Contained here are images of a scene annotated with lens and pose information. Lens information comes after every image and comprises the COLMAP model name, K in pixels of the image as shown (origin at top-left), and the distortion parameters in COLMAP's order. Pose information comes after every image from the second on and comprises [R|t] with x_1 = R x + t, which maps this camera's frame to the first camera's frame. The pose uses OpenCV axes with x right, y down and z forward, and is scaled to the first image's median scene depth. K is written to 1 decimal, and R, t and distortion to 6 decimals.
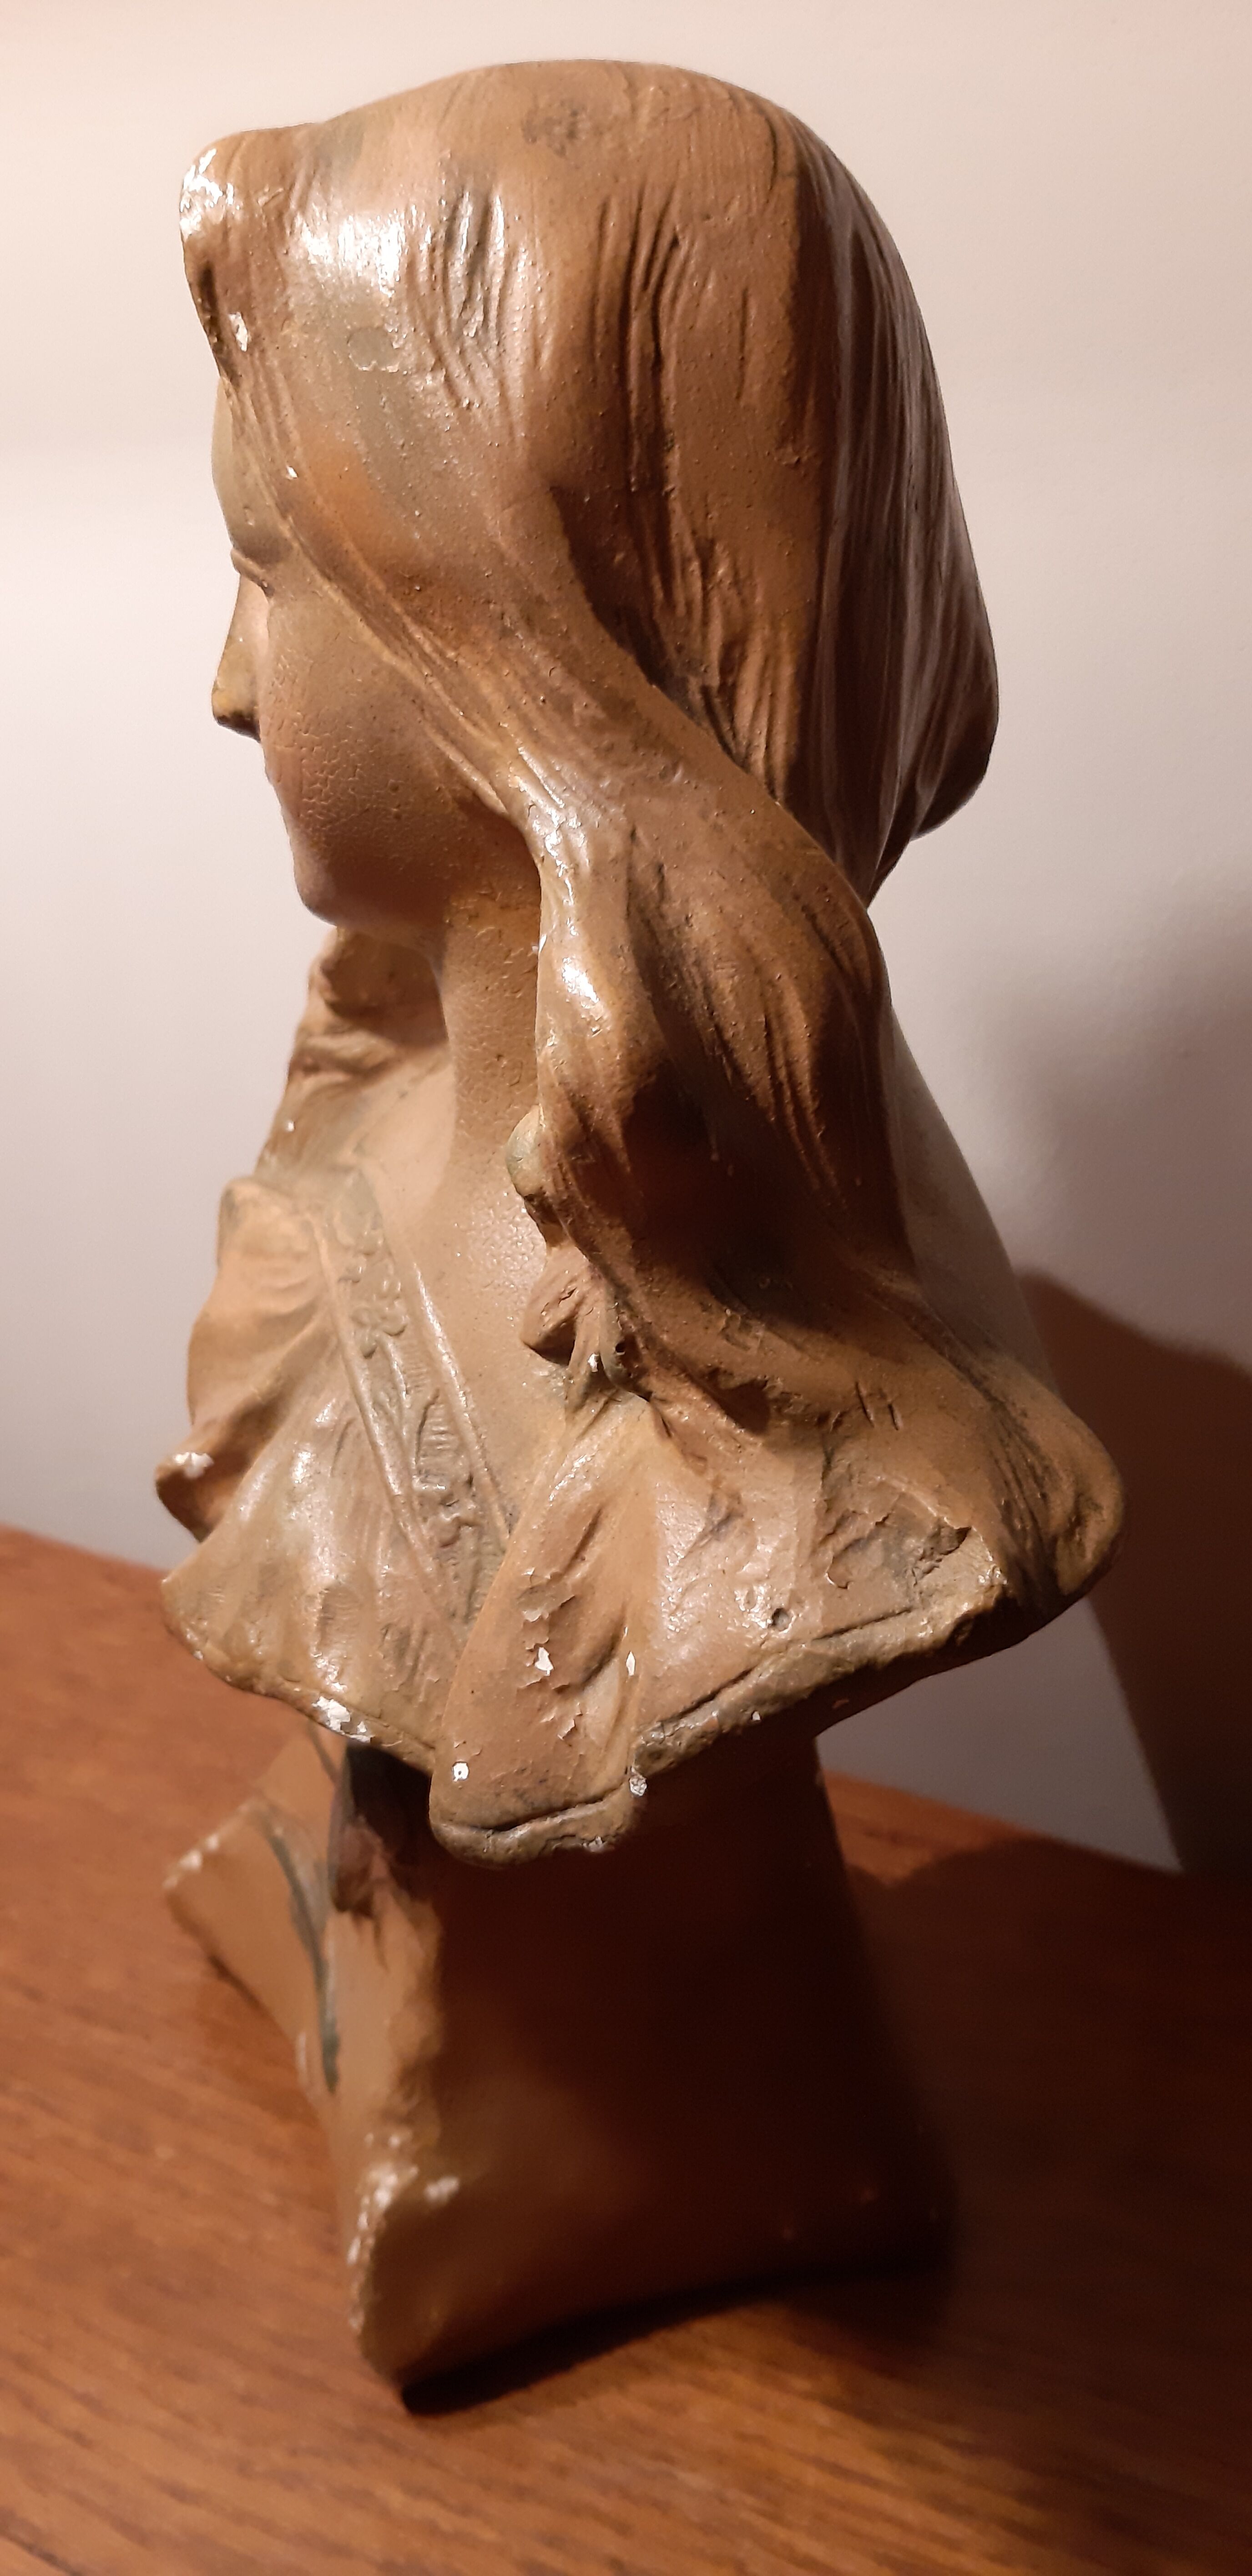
lens RADIAL K [[2069.1, 0, 594.1], [0, 2069.1, 1295.3], [0, 0, 1]] dist [0.126792, -0.343852]
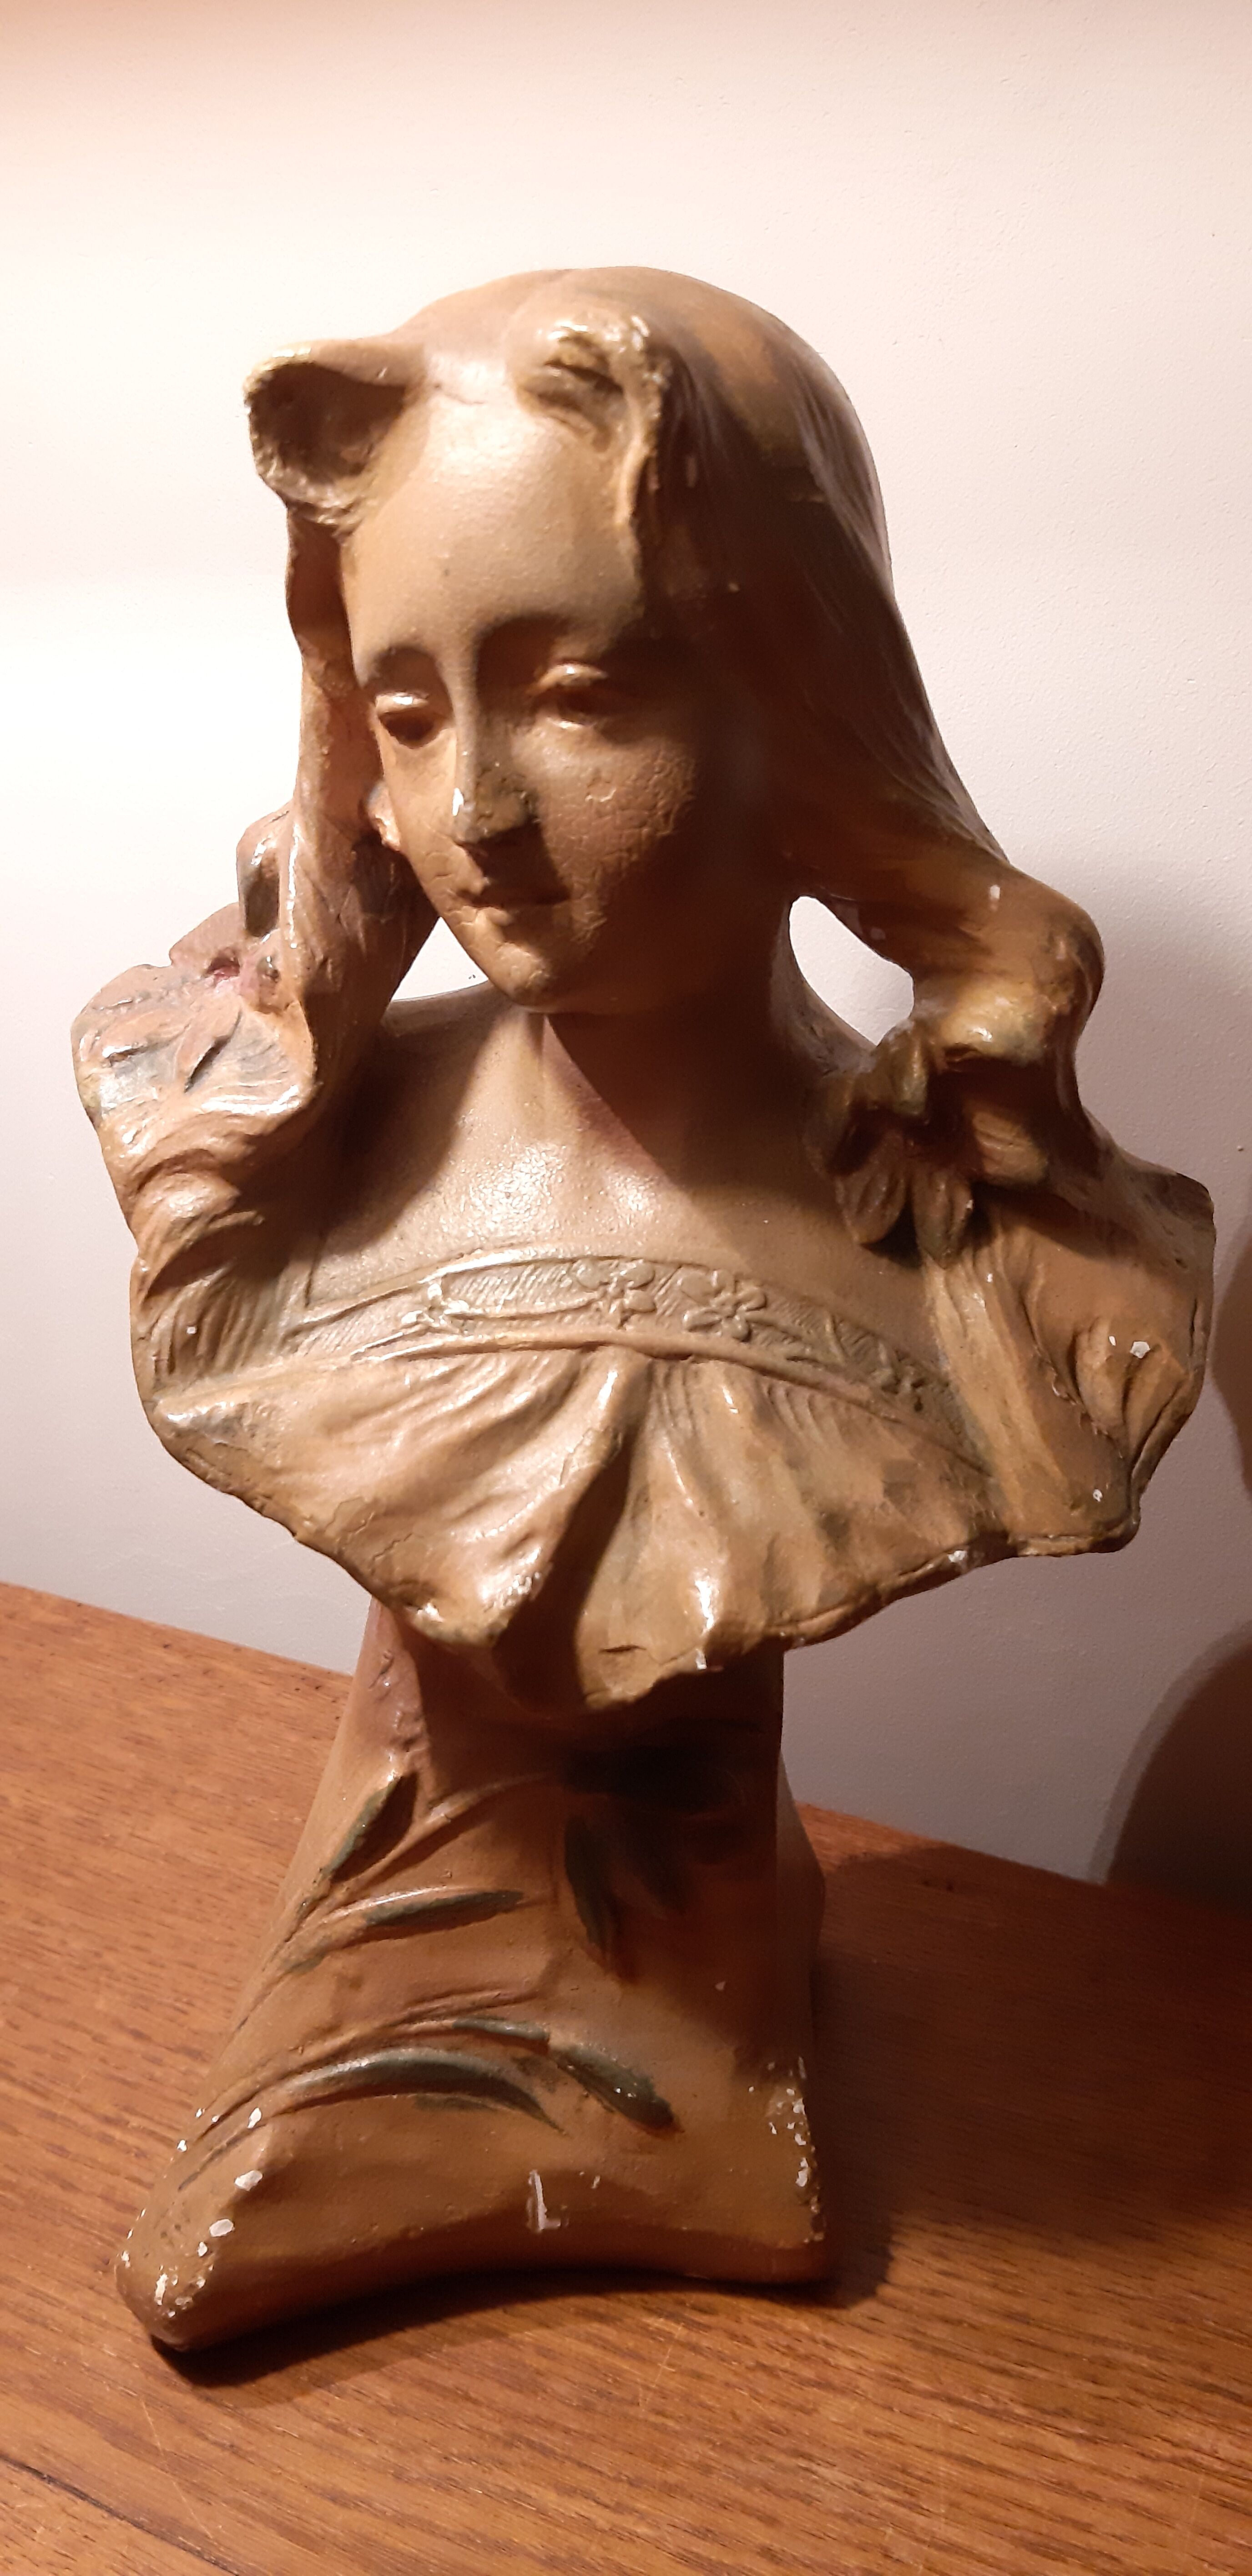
lens RADIAL K [[2059.6, 0, 595.8], [0, 2059.6, 1300.8], [0, 0, 1]] dist [0.136719, -0.345145]
pose [[0.300405, -0.343648, 0.889754, -1.234282], [0.419099, 0.885522, 0.200515, -0.272635], [-0.856804, 0.312660, 0.410038, 0.634684]]
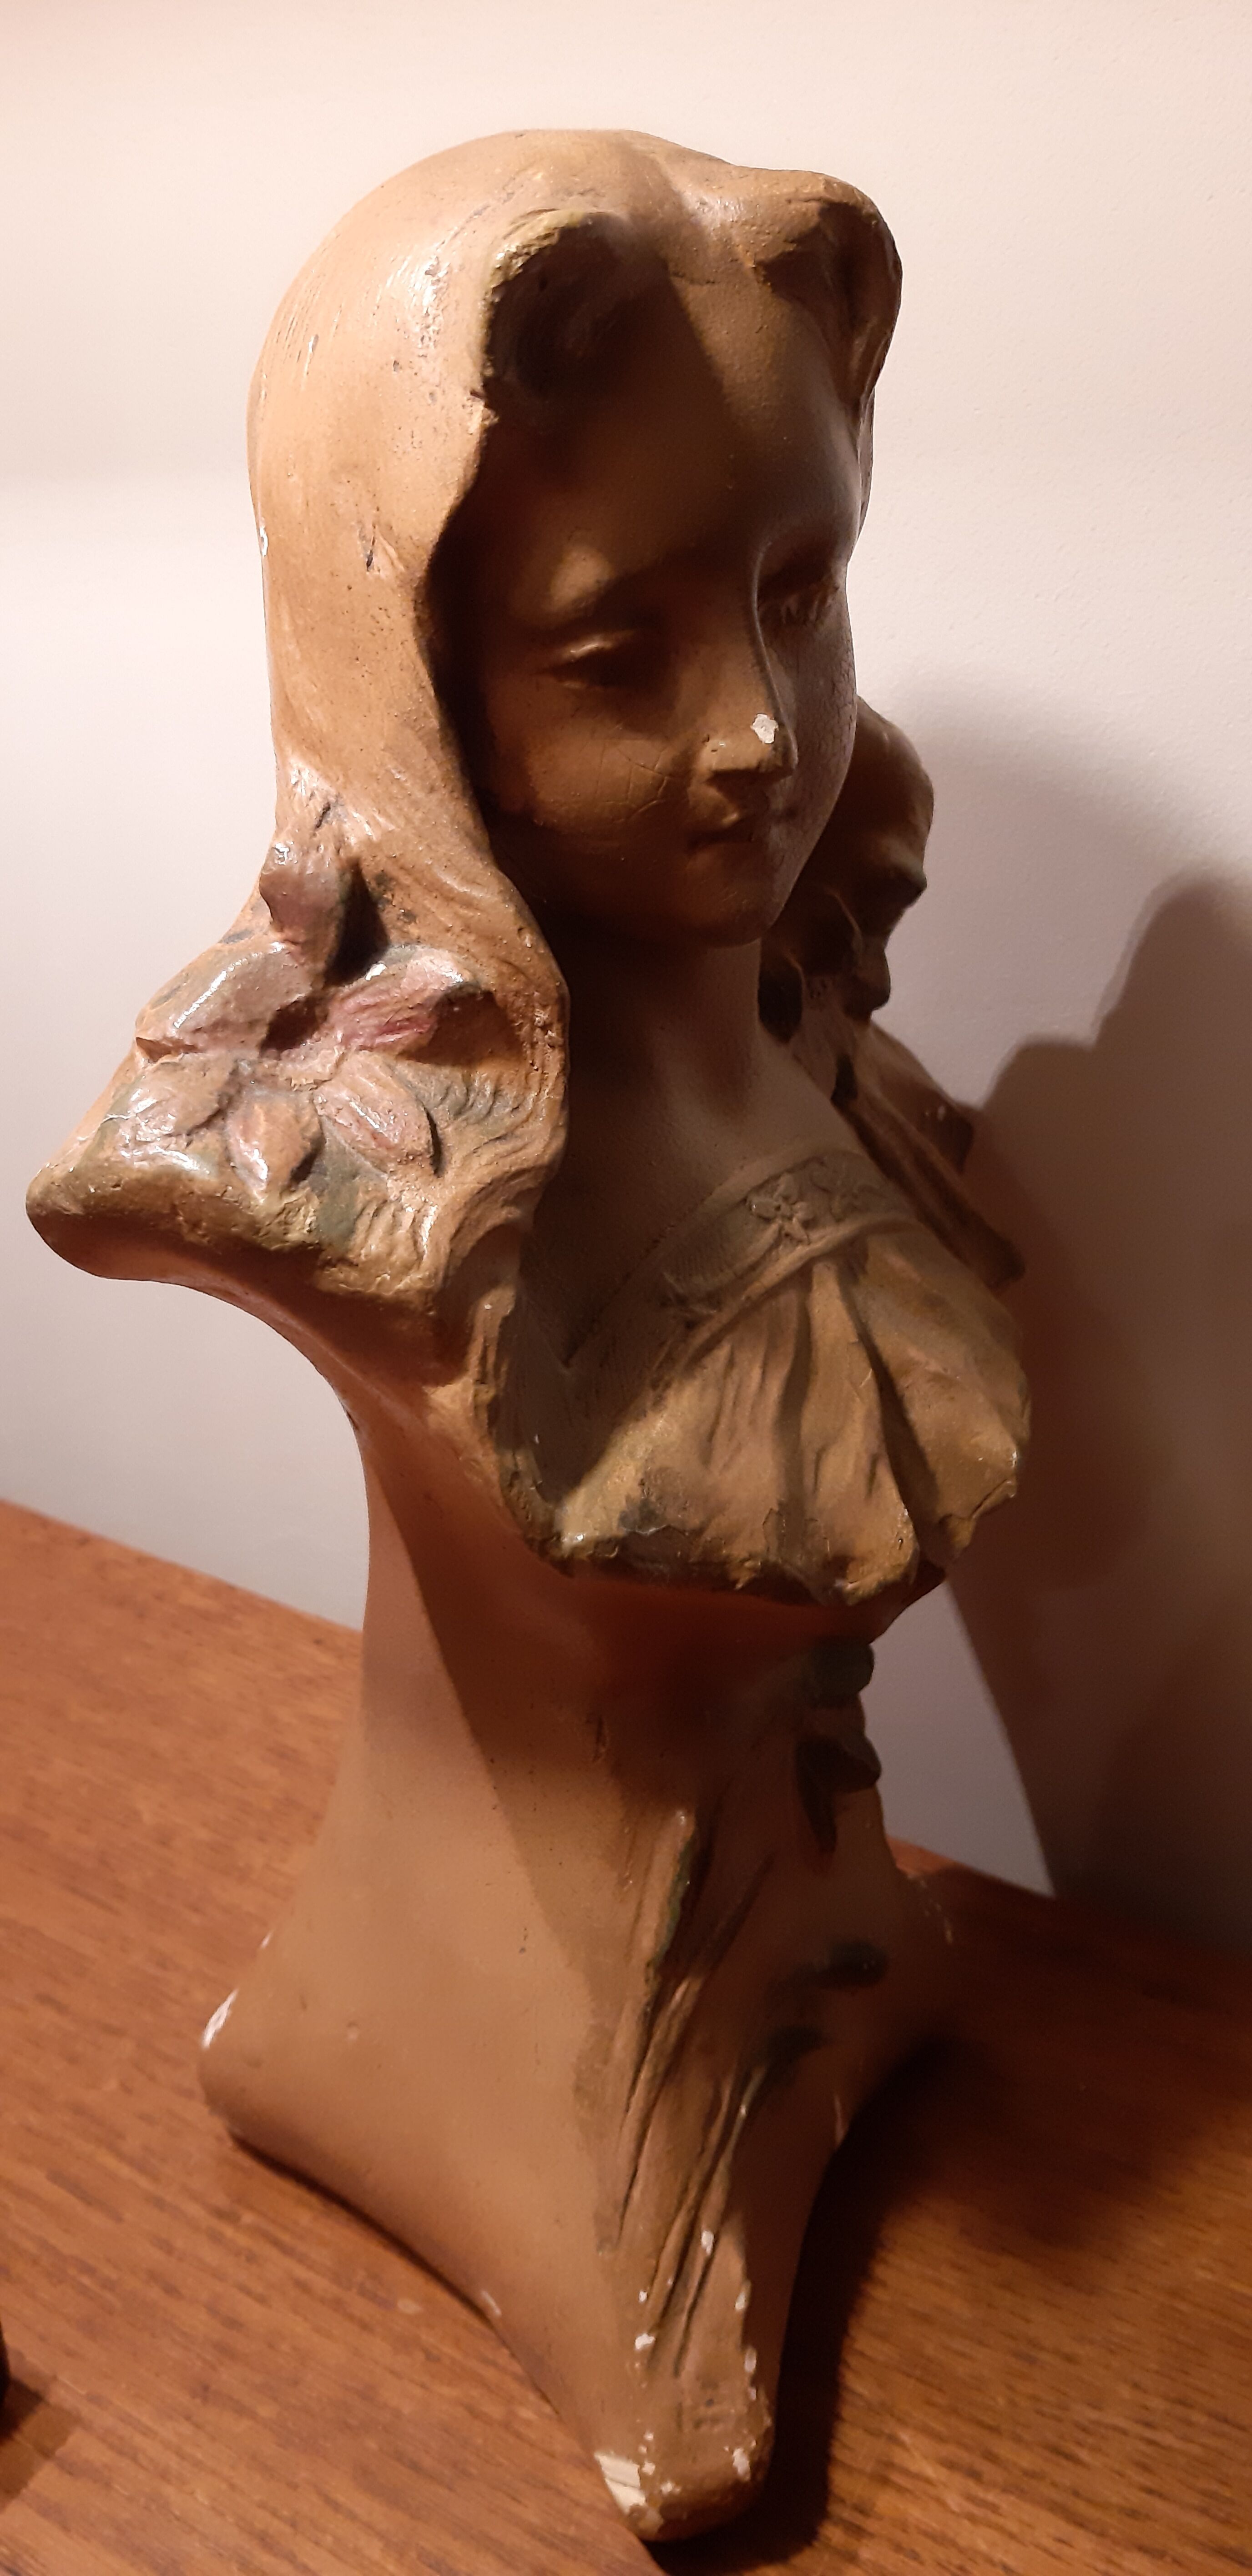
lens RADIAL K [[2069.1, 0, 594.1], [0, 2069.1, 1295.3], [0, 0, 1]] dist [0.126792, -0.343852]
pose [[-0.642018, -0.296720, 0.706944, -0.927422], [0.378369, 0.679341, 0.628755, -0.795897], [-0.666820, 0.671158, -0.323879, 1.629796]]
